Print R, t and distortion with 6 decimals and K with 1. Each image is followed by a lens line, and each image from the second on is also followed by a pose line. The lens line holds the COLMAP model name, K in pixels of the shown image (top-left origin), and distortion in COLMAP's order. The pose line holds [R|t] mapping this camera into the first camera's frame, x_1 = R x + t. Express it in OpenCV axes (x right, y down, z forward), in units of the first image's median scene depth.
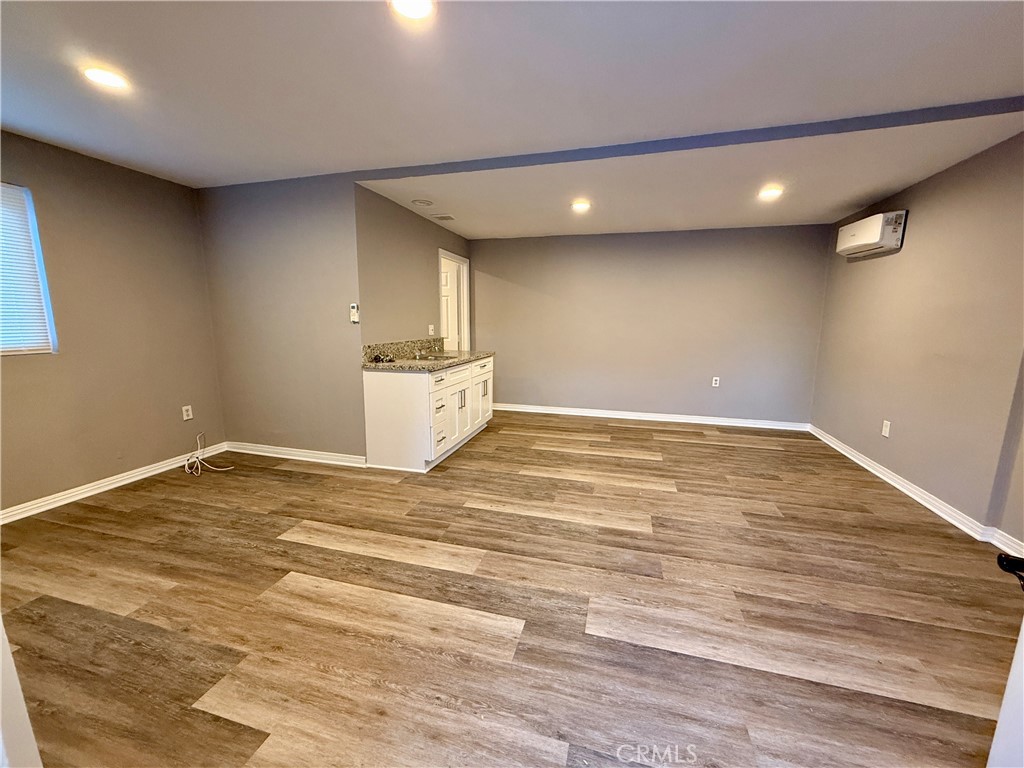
lens RADIAL K [[404.4, 0, 510.4], [0, 404.4, 381.0], [0, 0, 1]] dist [0.005644, -0.001542]
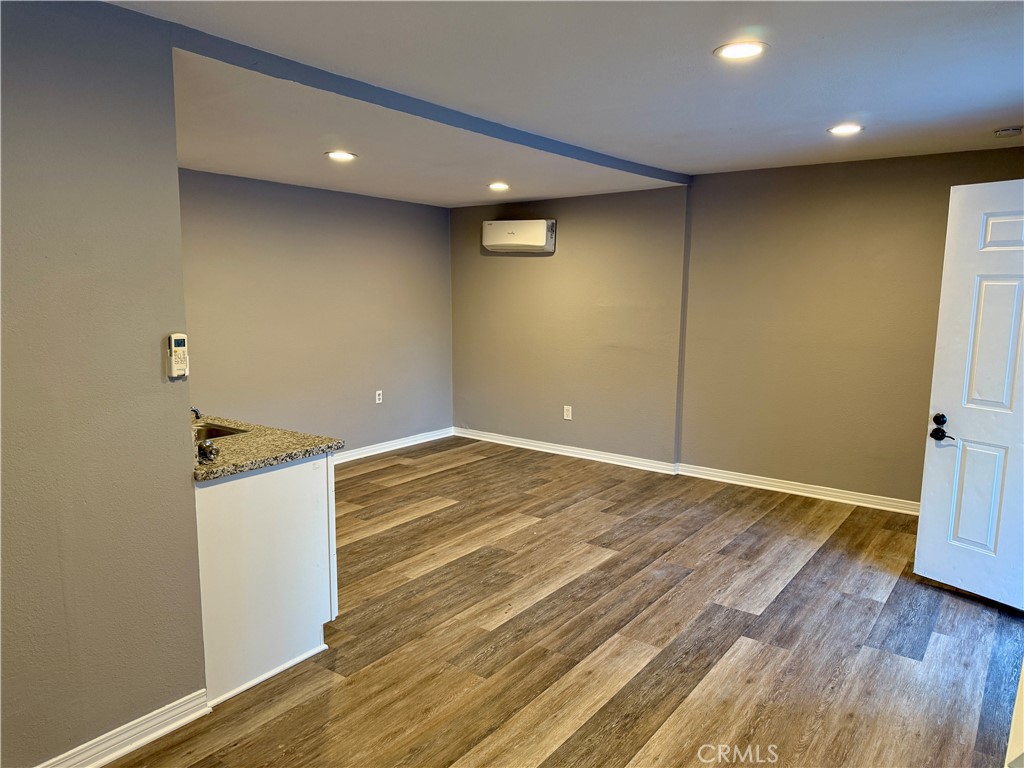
lens RADIAL K [[718.2, 0, 503.3], [0, 718.2, 377.6], [0, 0, 1]] dist [0.058811, -0.065125]
pose [[0.356829, -0.124484, 0.925839, -1.091120], [0.134676, 0.987583, 0.080880, -0.183746], [-0.924411, 0.095827, 0.369163, 0.475544]]
